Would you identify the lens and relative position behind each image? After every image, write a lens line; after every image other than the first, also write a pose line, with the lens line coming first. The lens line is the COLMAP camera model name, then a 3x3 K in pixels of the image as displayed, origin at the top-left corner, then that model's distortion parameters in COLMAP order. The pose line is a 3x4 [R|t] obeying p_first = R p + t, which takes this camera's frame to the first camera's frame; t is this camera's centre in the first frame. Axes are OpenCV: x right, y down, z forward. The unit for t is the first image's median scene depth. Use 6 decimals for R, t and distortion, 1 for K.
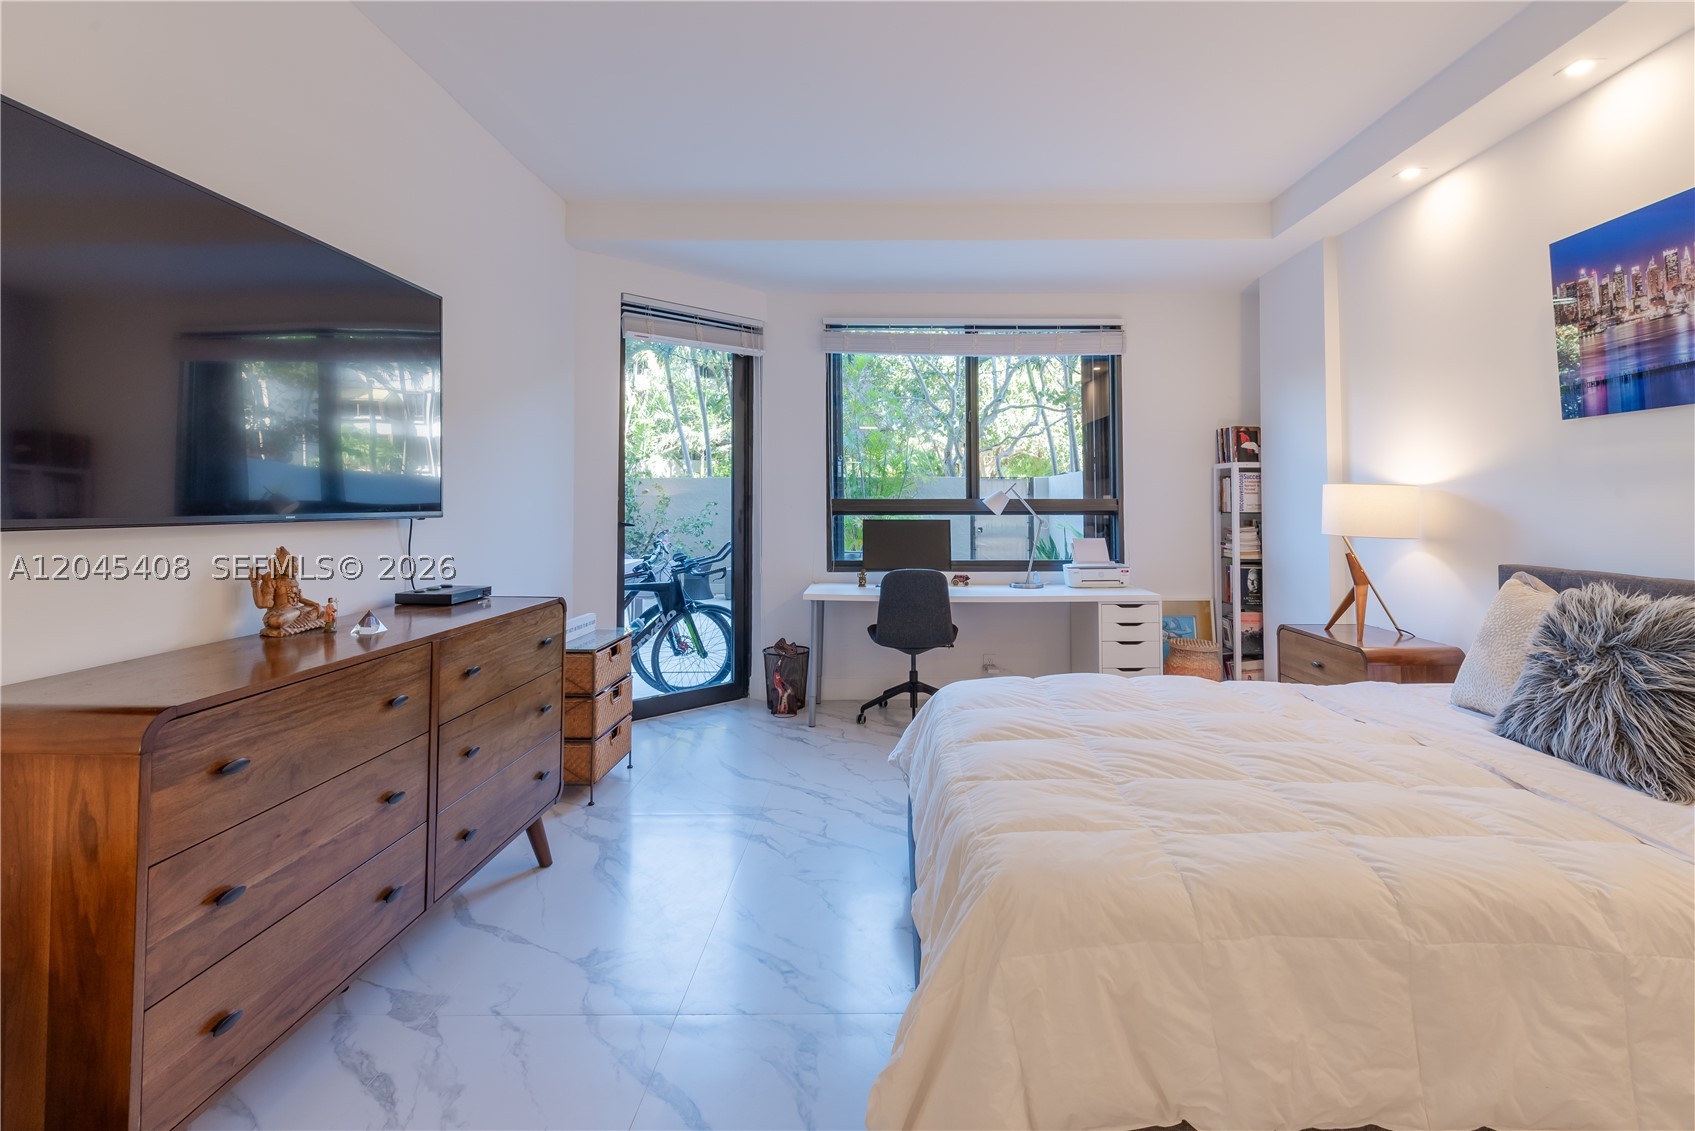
lens RADIAL K [[725.3, 0, 892.3], [0, 725.3, 475.3], [0, 0, 1]] dist [0.001320, -0.000743]
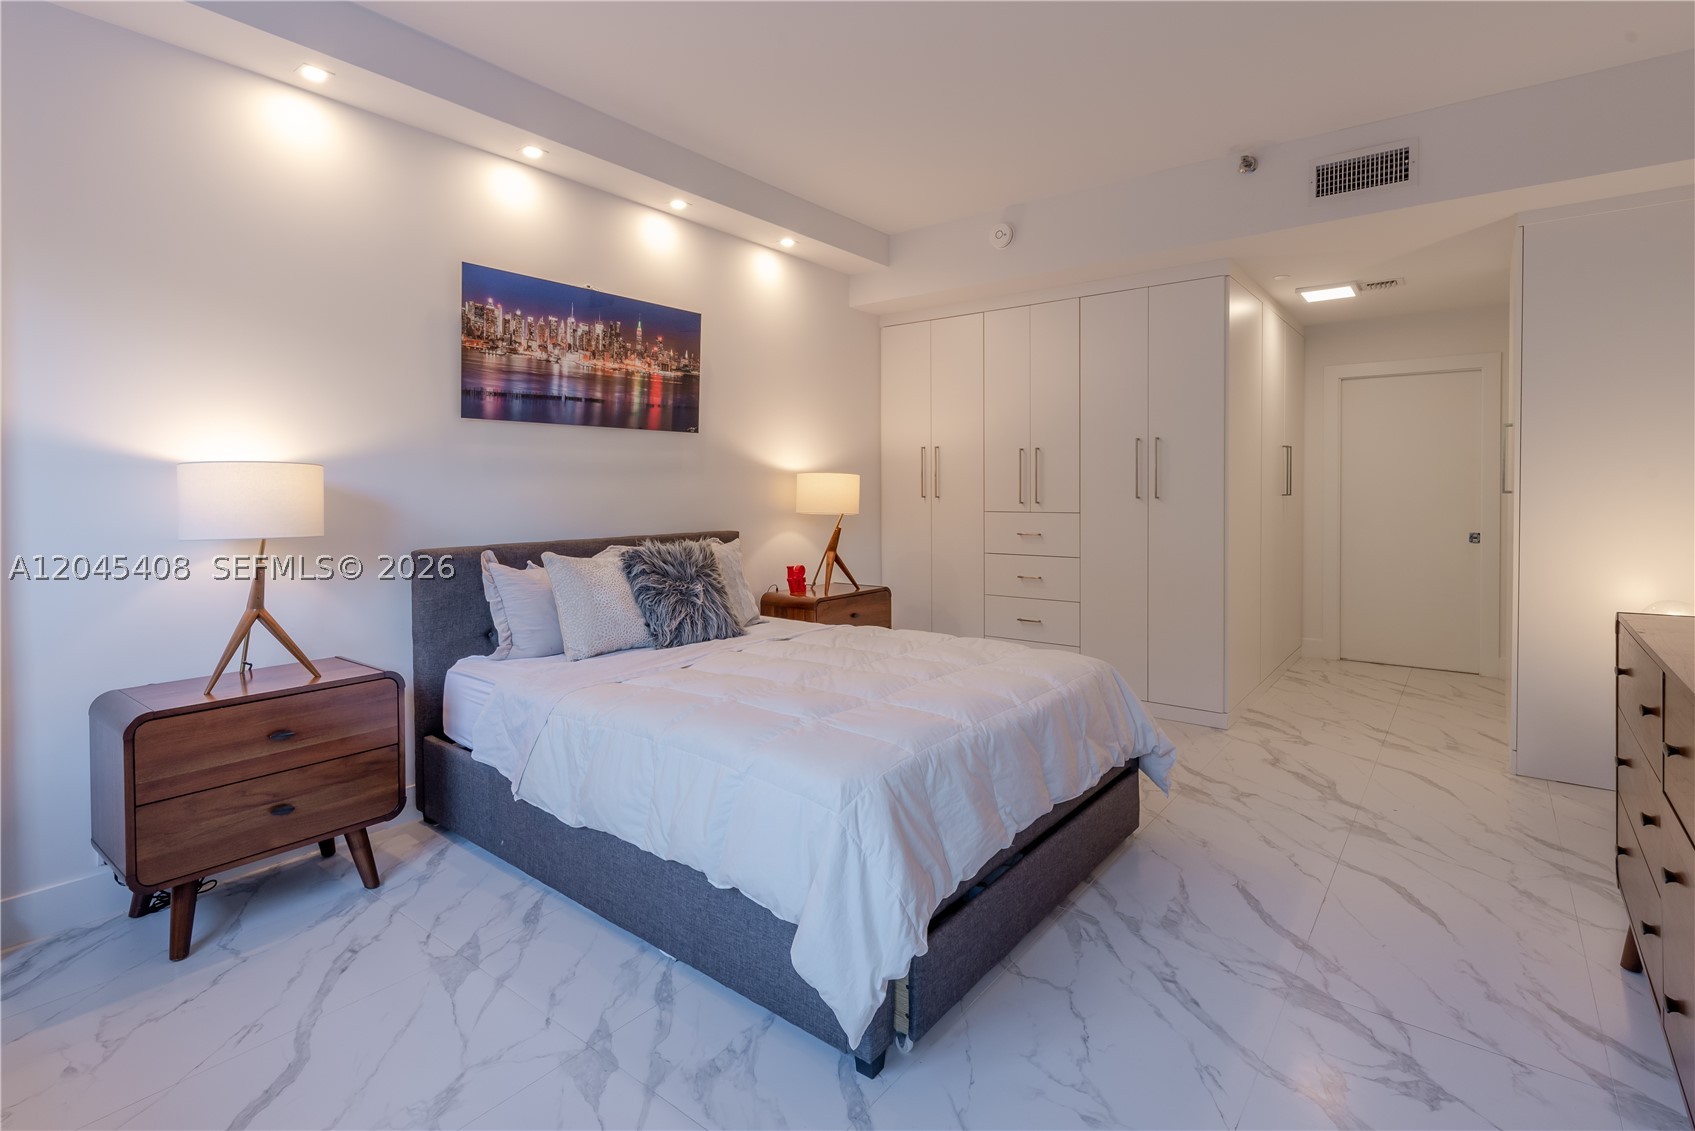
lens RADIAL K [[833.8, 0, 855.5], [0, 833.8, 491.4], [0, 0, 1]] dist [0.002144, -0.000118]
pose [[-0.786672, 0.000374, 0.617371, -0.391637], [-0.019312, 0.999496, -0.025213, 0.062788], [-0.617069, -0.031757, -0.786268, 1.685634]]
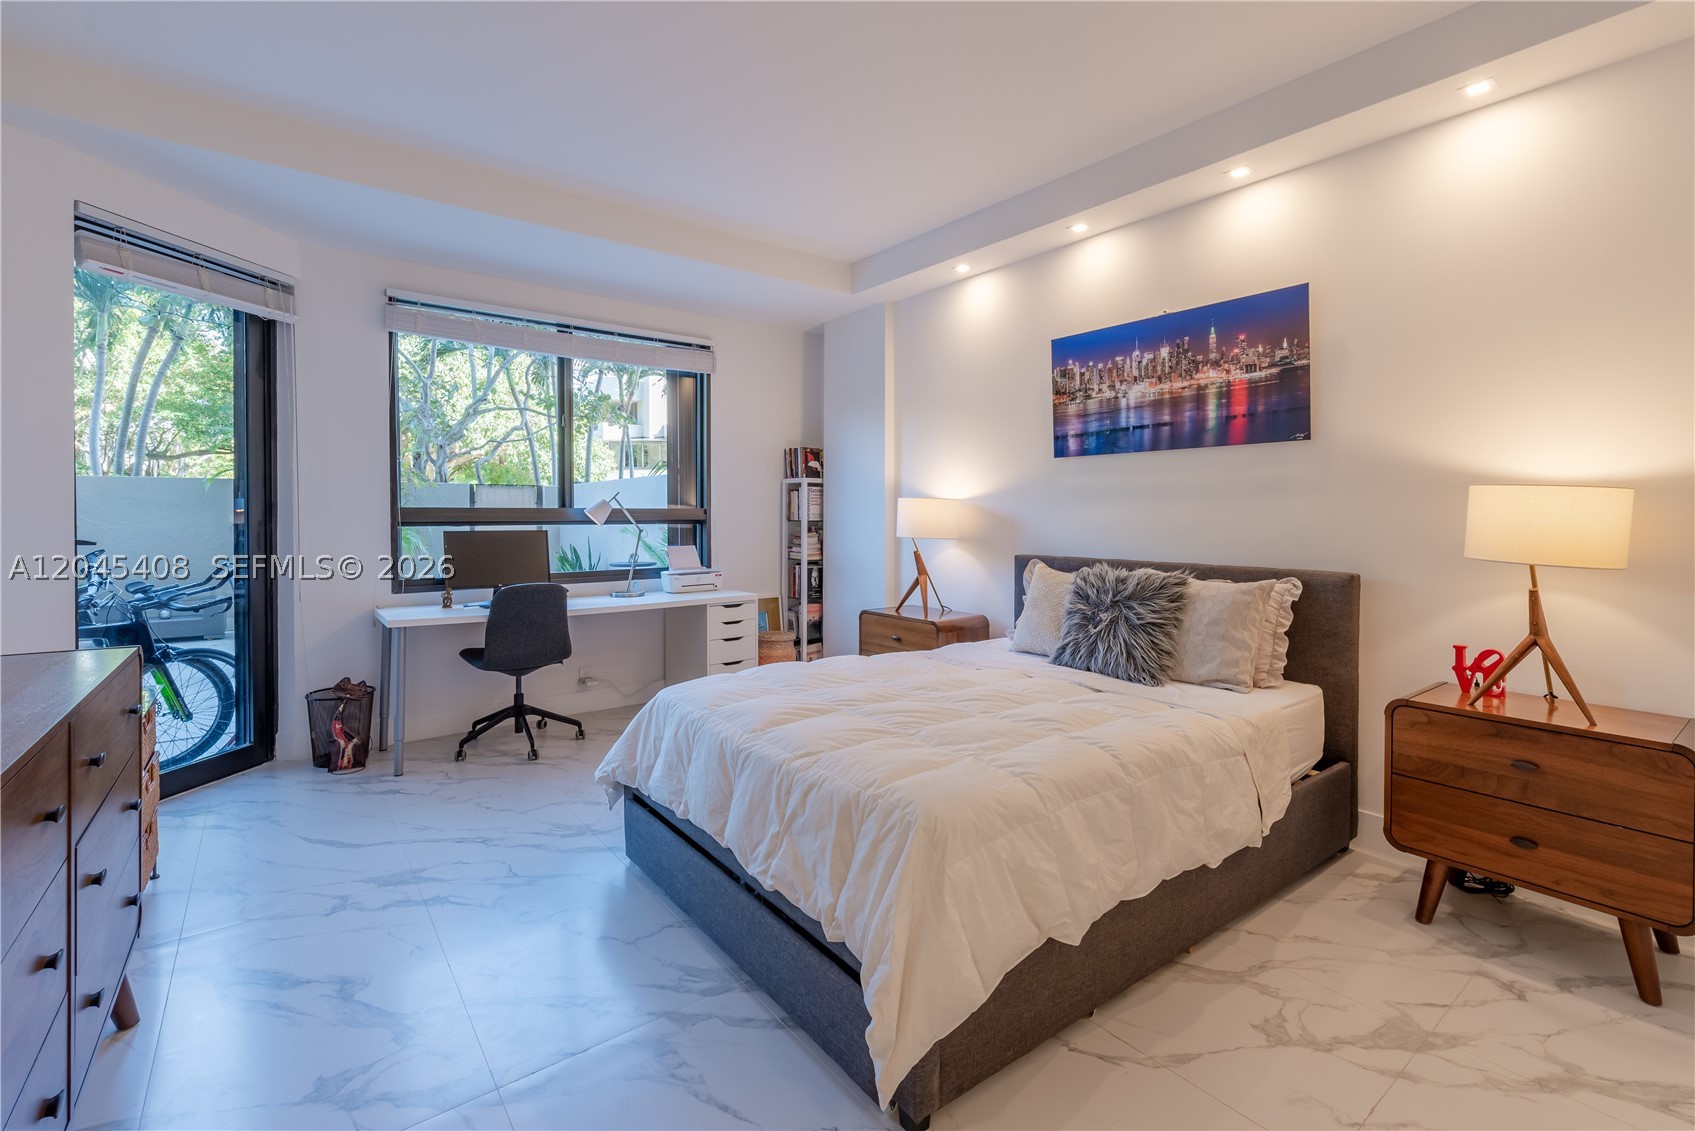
lens RADIAL K [[725.3, 0, 827.7], [0, 725.3, 512.5], [0, 0, 1]] dist [0.001320, -0.000743]
pose [[0.807224, 0.001539, 0.590243, -0.357915], [-0.023970, 0.999257, 0.030177, 0.003184], [-0.589758, -0.038507, 0.806661, 0.054878]]
